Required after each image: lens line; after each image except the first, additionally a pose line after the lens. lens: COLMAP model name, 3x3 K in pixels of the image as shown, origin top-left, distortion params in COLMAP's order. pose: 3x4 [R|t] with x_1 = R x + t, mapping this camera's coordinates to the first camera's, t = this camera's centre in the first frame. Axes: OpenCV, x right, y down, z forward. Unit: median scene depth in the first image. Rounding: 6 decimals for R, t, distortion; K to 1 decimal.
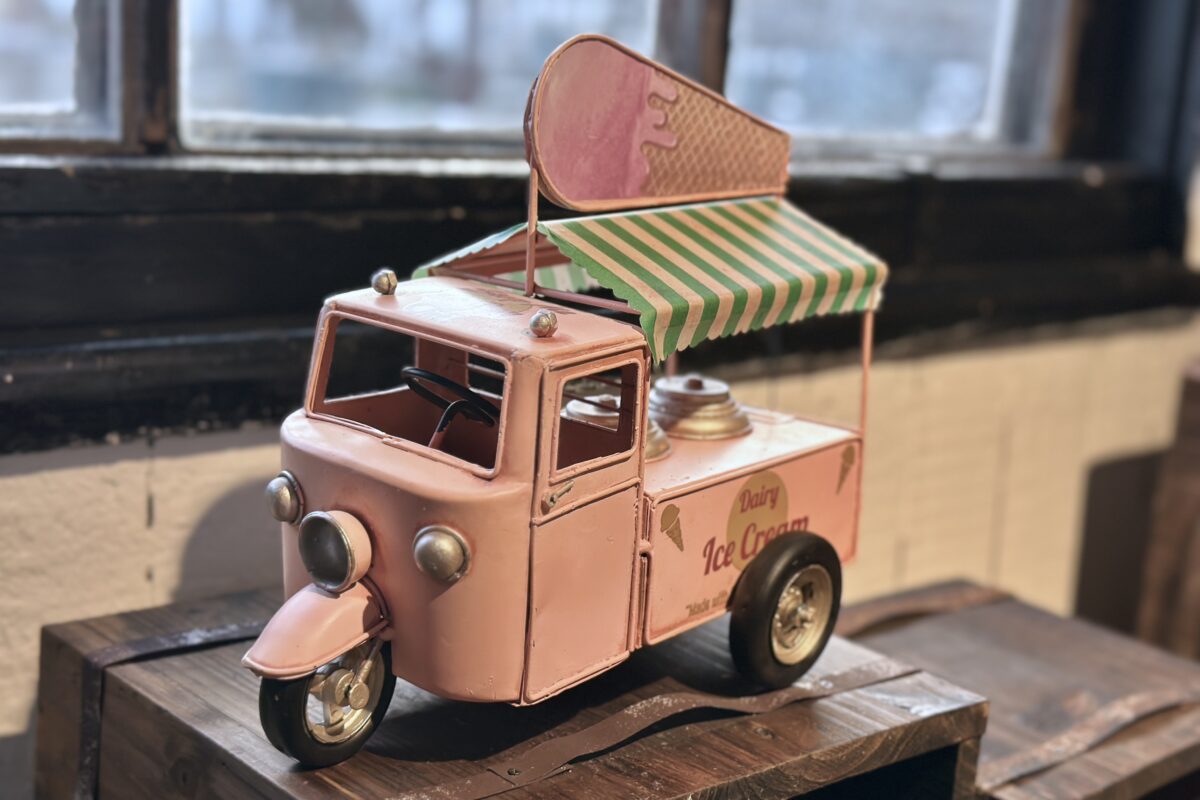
lens RADIAL K [[1545.7, 0, 600.0], [0, 1545.7, 400.0], [0, 0, 1]] dist [0.154191, -0.018687]
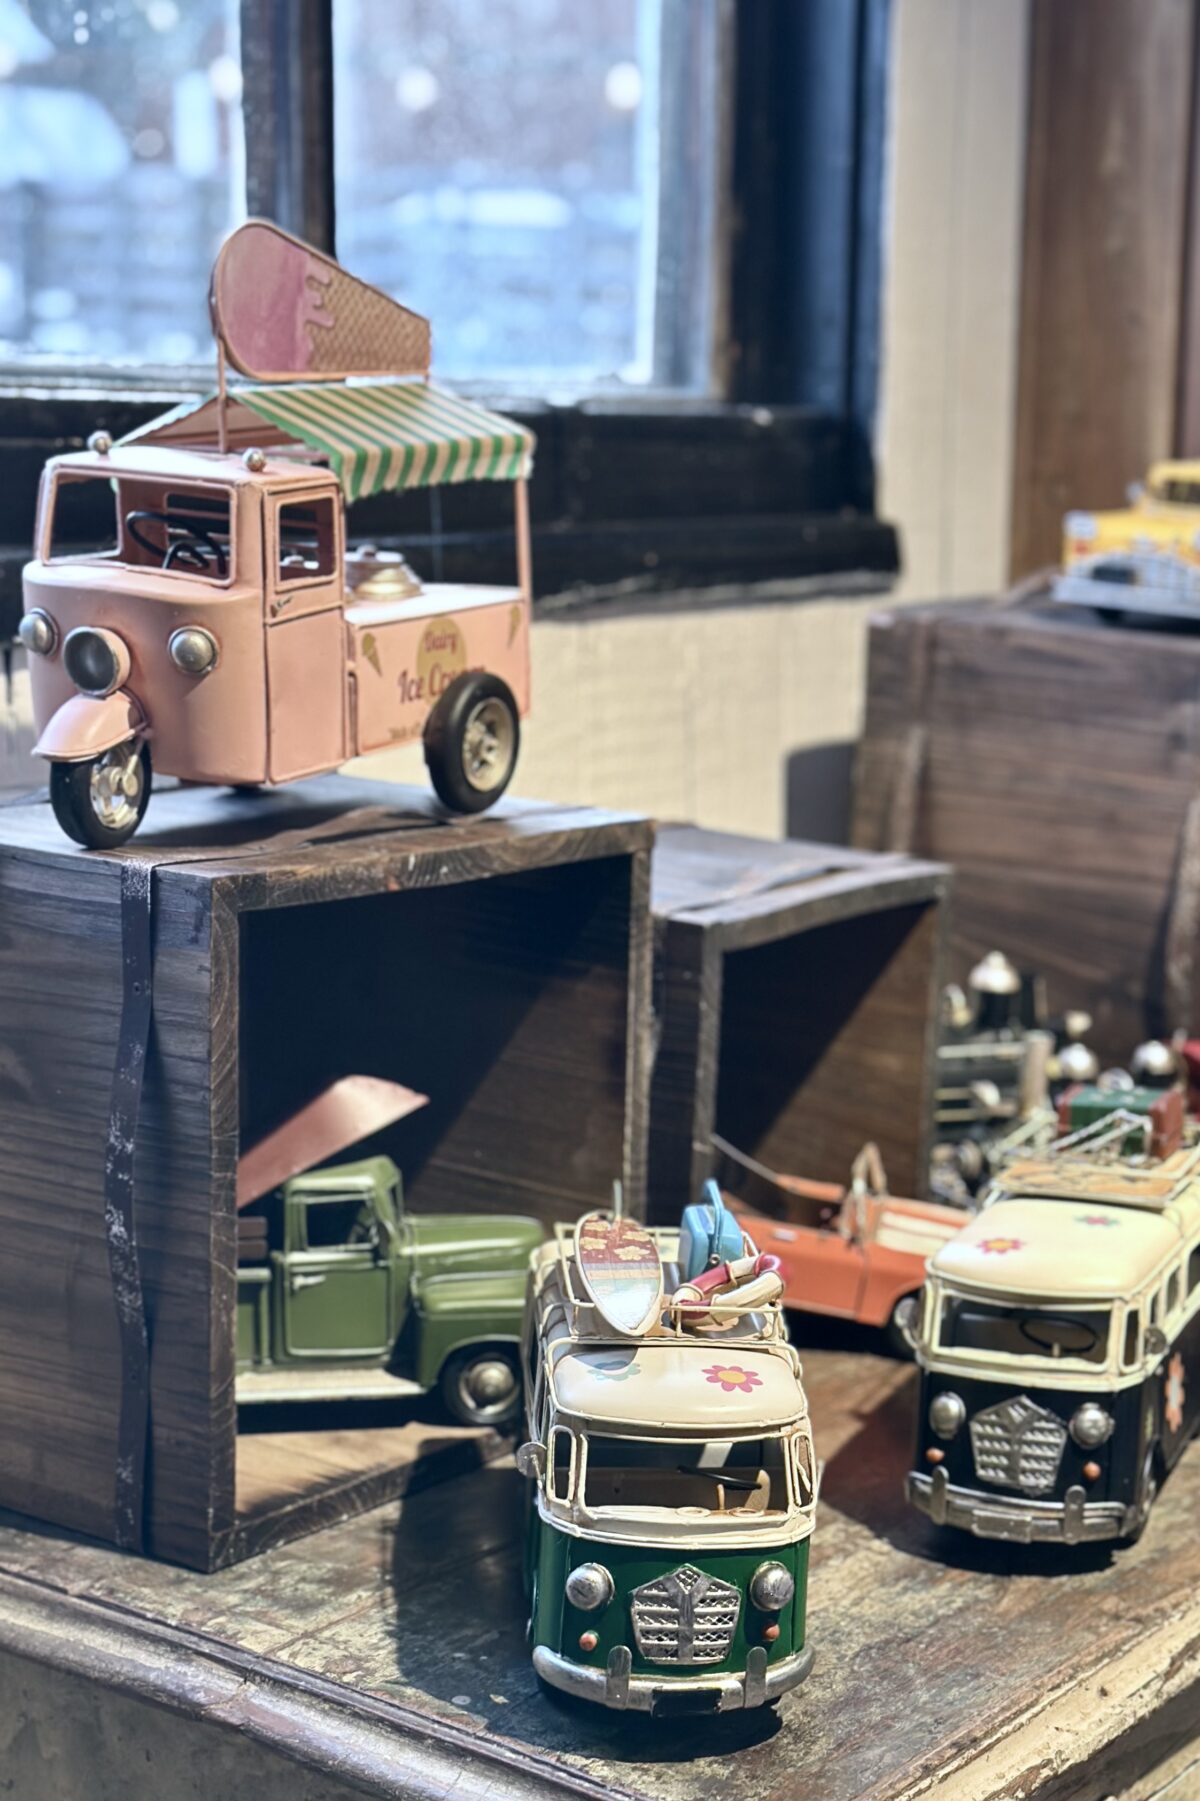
lens RADIAL K [[2469.0, 0, 600.0], [0, 2469.0, 900.5], [0, 0, 1]] dist [0.223821, -0.025575]
pose [[0.976426, -0.095568, 0.193543, -0.152046], [0.095286, 0.995392, 0.010789, 0.245737], [-0.193682, 0.007908, 0.981032, -0.791394]]
